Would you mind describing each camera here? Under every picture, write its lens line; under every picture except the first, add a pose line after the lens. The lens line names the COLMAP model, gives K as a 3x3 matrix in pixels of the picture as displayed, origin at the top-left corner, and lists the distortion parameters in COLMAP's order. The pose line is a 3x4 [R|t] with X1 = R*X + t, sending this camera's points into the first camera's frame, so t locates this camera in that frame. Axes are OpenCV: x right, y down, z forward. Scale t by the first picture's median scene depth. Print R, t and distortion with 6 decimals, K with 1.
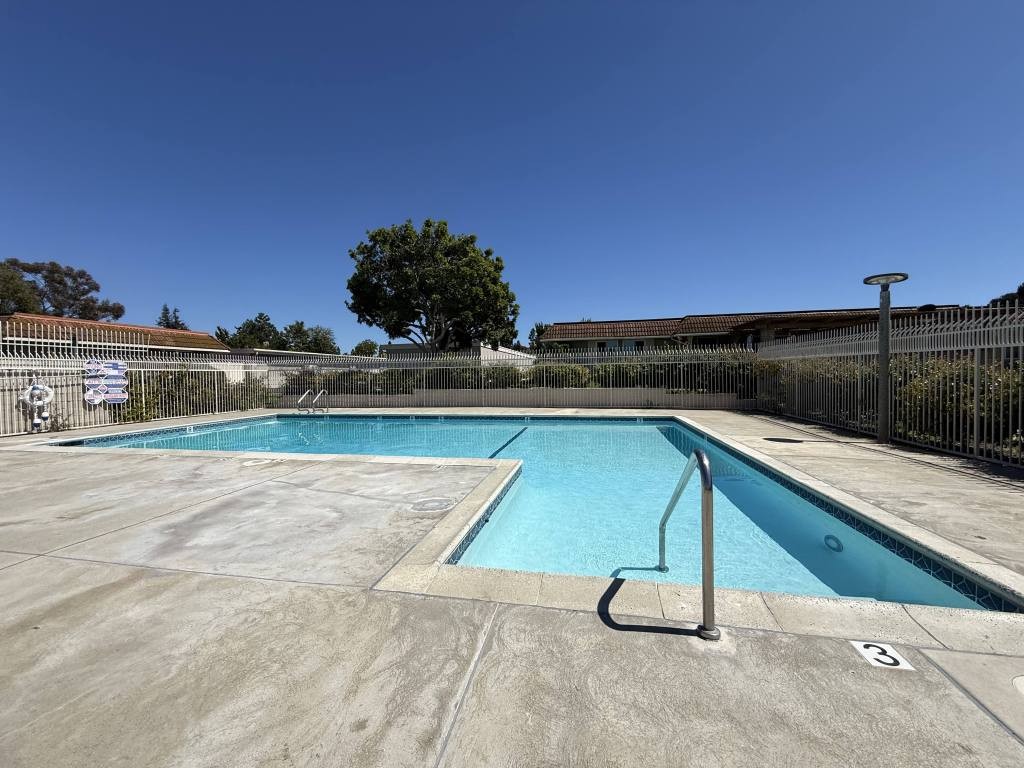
lens RADIAL K [[413.2, 0, 509.3], [0, 413.2, 383.6], [0, 0, 1]] dist [-0.001174, 0.000179]
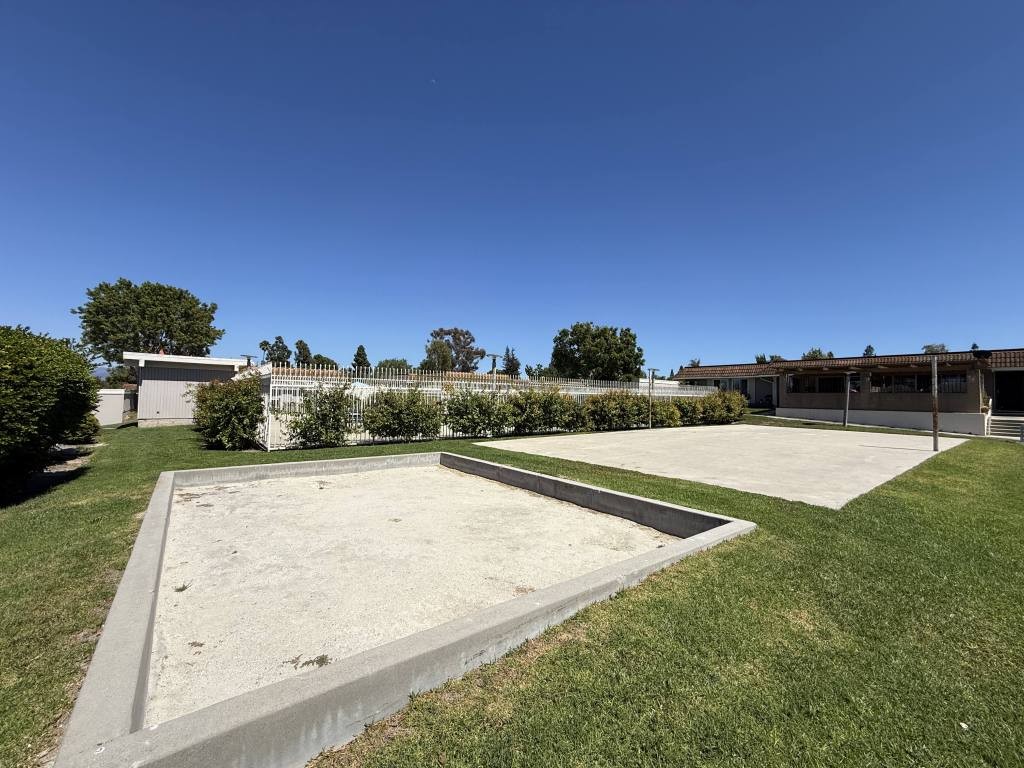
lens RADIAL K [[412.9, 0, 512.0], [0, 412.9, 384.0], [0, 0, 1]] dist [0.000235, 0.000024]
pose [[0.769691, 0.002449, -0.638412, 0.807064], [-0.036643, 0.998514, -0.040348, 0.003563], [0.637364, 0.054449, 0.768637, -0.754101]]
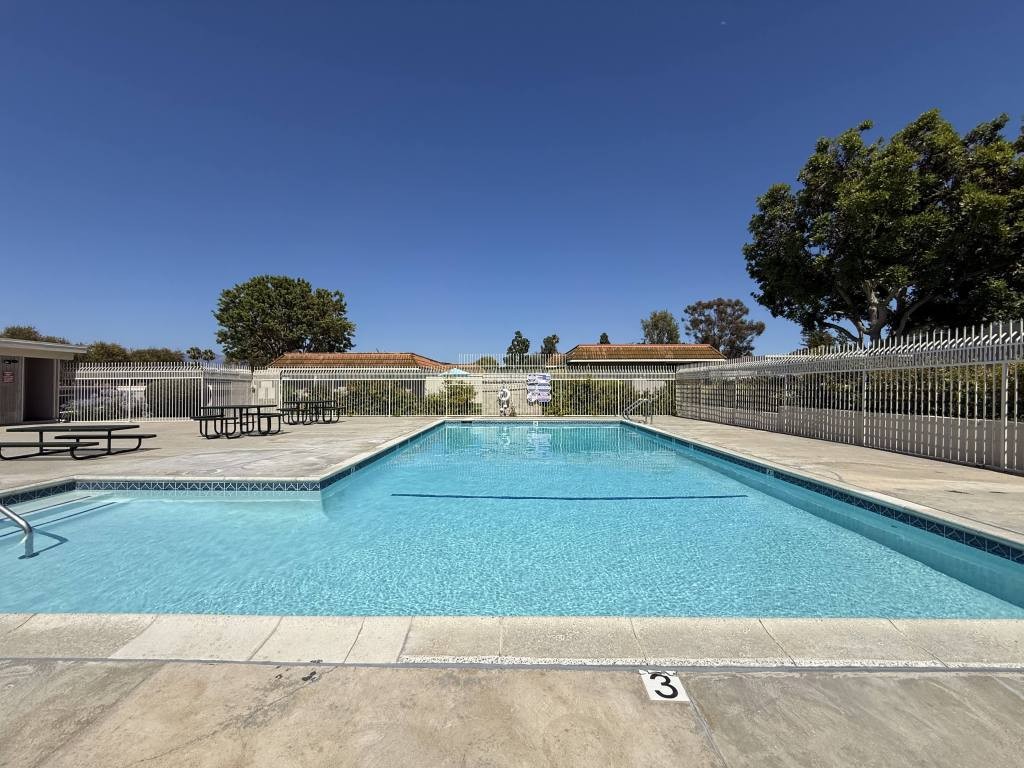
lens RADIAL K [[413.2, 0, 509.3], [0, 413.2, 383.6], [0, 0, 1]] dist [-0.001174, 0.000179]
pose [[0.195317, -0.000914, -0.980740, 0.318983], [-0.017041, 0.999845, -0.004325, -0.006504], [0.980592, 0.017558, 0.195271, 0.374411]]
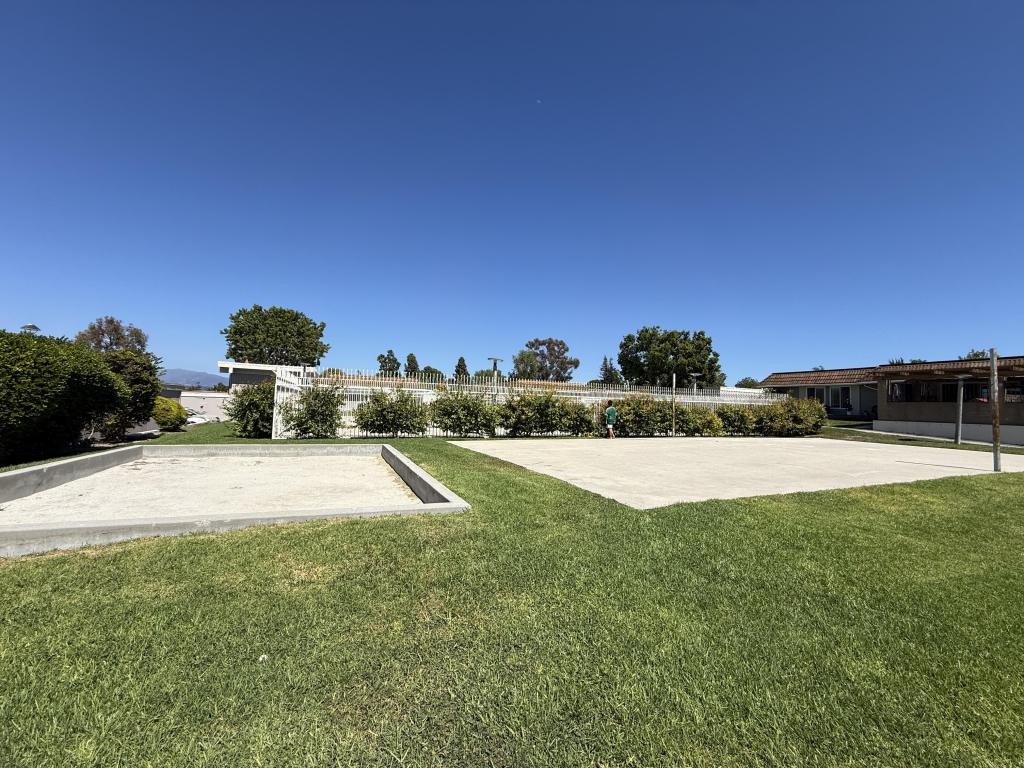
lens RADIAL K [[413.2, 0, 509.3], [0, 413.2, 383.6], [0, 0, 1]] dist [-0.001174, 0.000179]
pose [[0.581178, -0.015030, -0.813638, 0.958396], [-0.051981, 0.997102, -0.055549, 0.010316], [0.812115, 0.074578, 0.578712, -0.613576]]
